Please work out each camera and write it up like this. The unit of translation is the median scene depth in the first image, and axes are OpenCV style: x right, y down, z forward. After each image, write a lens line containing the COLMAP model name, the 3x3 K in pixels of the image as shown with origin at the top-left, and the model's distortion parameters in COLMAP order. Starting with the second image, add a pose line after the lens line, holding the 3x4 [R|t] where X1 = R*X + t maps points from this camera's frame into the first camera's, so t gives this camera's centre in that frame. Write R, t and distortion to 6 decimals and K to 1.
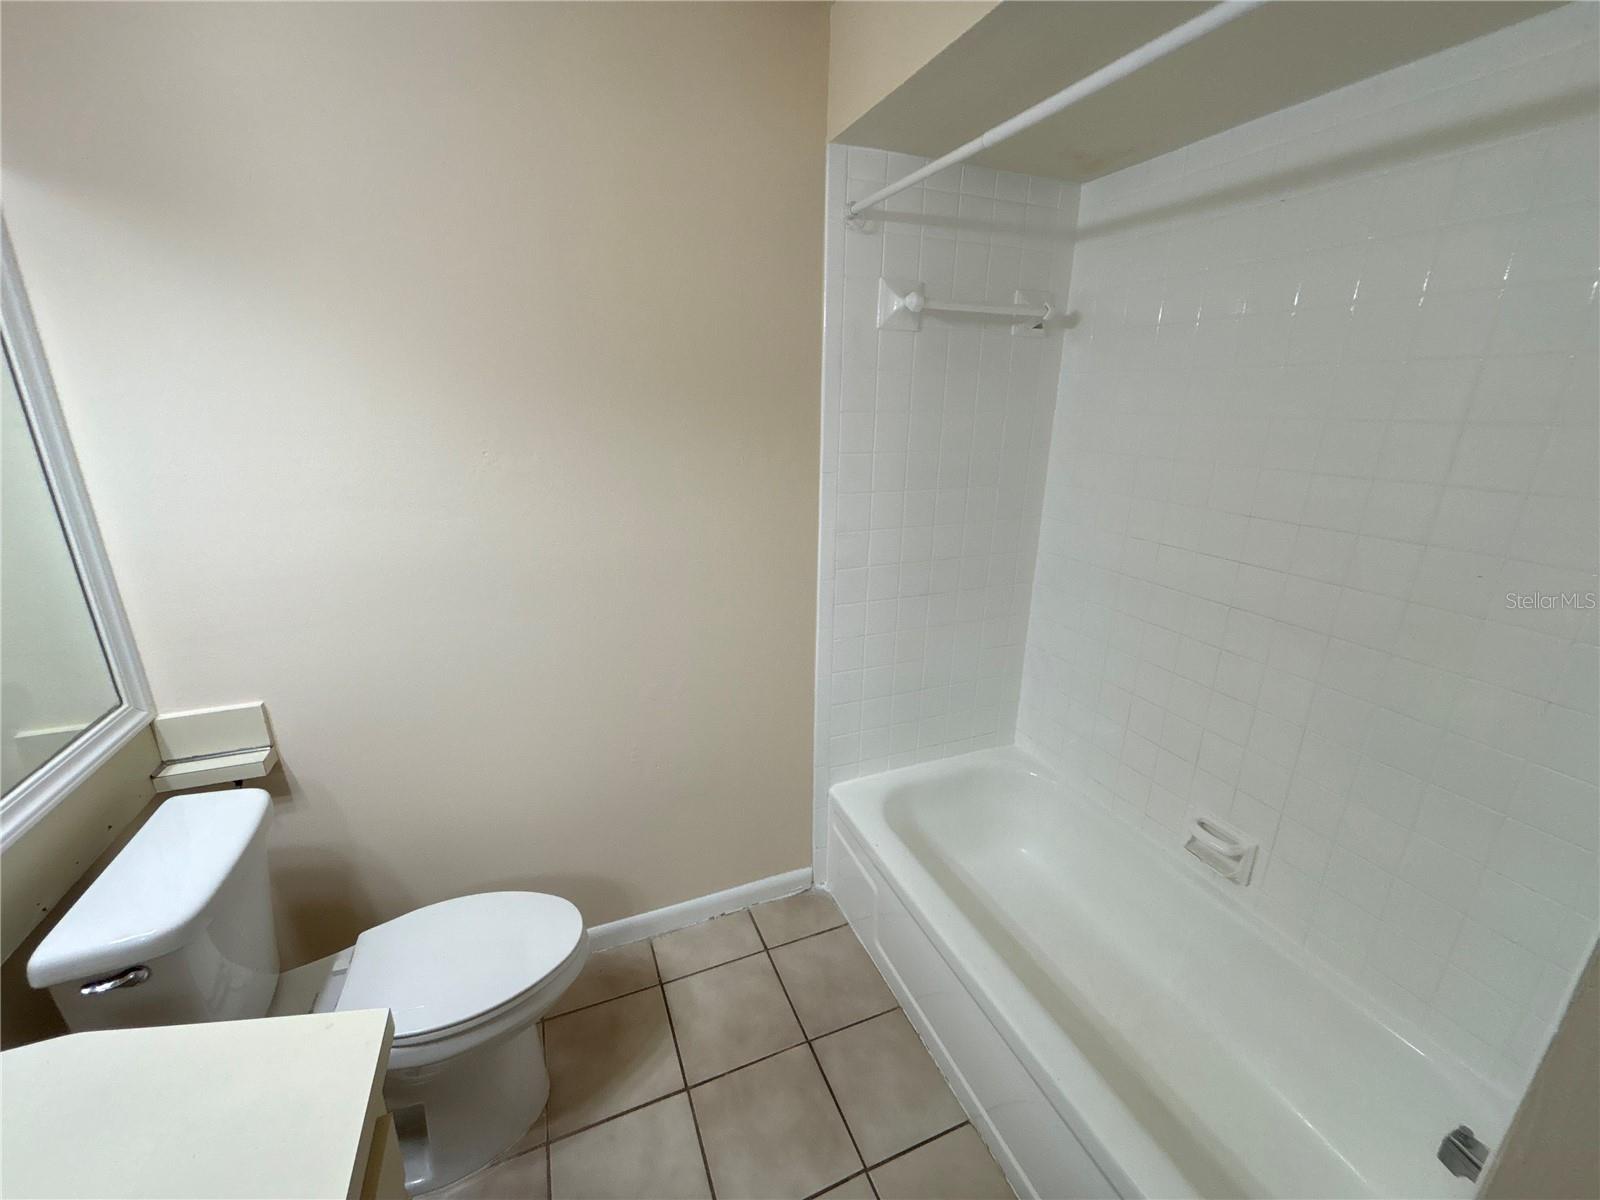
lens RADIAL K [[650.5, 0, 798.0], [0, 650.5, 599.3], [0, 0, 1]] dist [-0.000831, 0.003182]
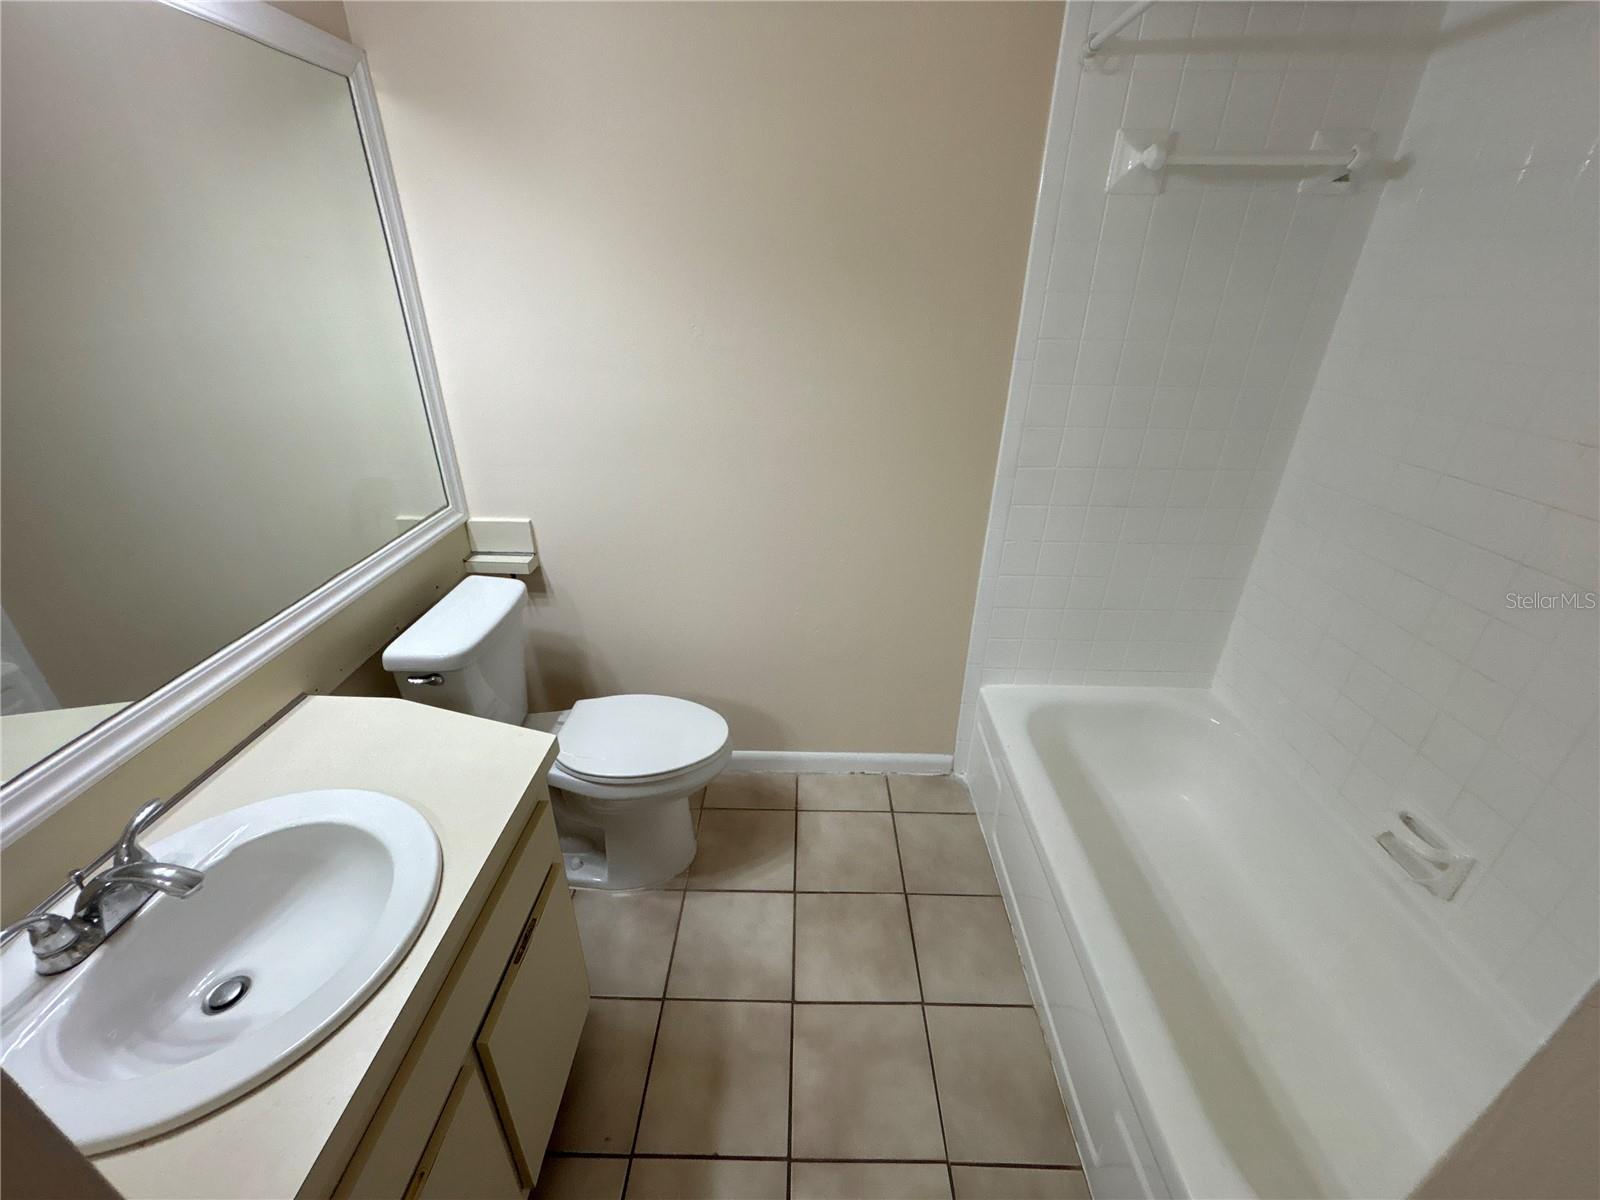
lens RADIAL K [[650.5, 0, 798.0], [0, 650.5, 599.3], [0, 0, 1]] dist [-0.000831, 0.003182]
pose [[0.919477, 0.175047, -0.352024, 0.150646], [-0.119010, 0.977325, 0.175133, 0.016551], [0.374698, -0.119136, 0.919461, -0.030361]]
